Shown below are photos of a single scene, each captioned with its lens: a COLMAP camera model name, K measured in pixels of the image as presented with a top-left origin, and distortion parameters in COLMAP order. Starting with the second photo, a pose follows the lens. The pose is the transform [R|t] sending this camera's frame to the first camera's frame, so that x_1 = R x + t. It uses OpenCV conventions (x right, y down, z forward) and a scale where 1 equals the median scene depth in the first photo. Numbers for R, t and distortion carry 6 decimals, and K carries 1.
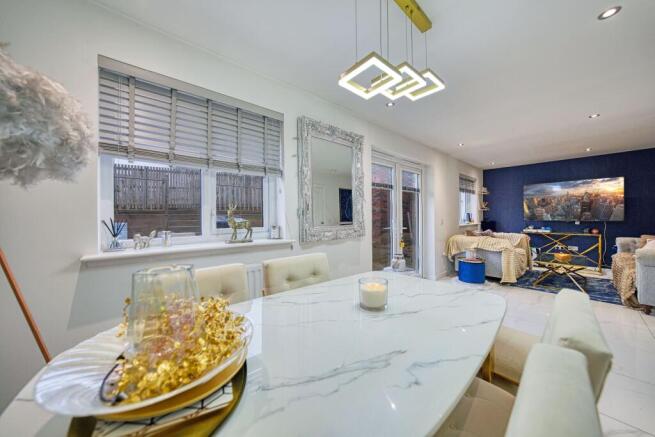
lens RADIAL K [[227.5, 0, 326.6], [0, 227.5, 214.5], [0, 0, 1]] dist [-0.000402, -0.000052]
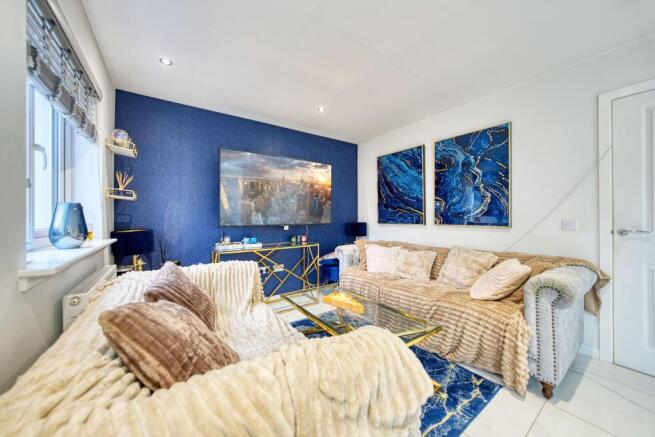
lens RADIAL K [[234.1, 0, 326.6], [0, 234.1, 215.6], [0, 0, 1]] dist [-0.000615, 0.000042]
pose [[0.079372, 0.016103, 0.996715, 0.426488], [-0.004047, 0.999866, -0.015832, 0.011854], [-0.996837, -0.002778, 0.079426, 0.763892]]
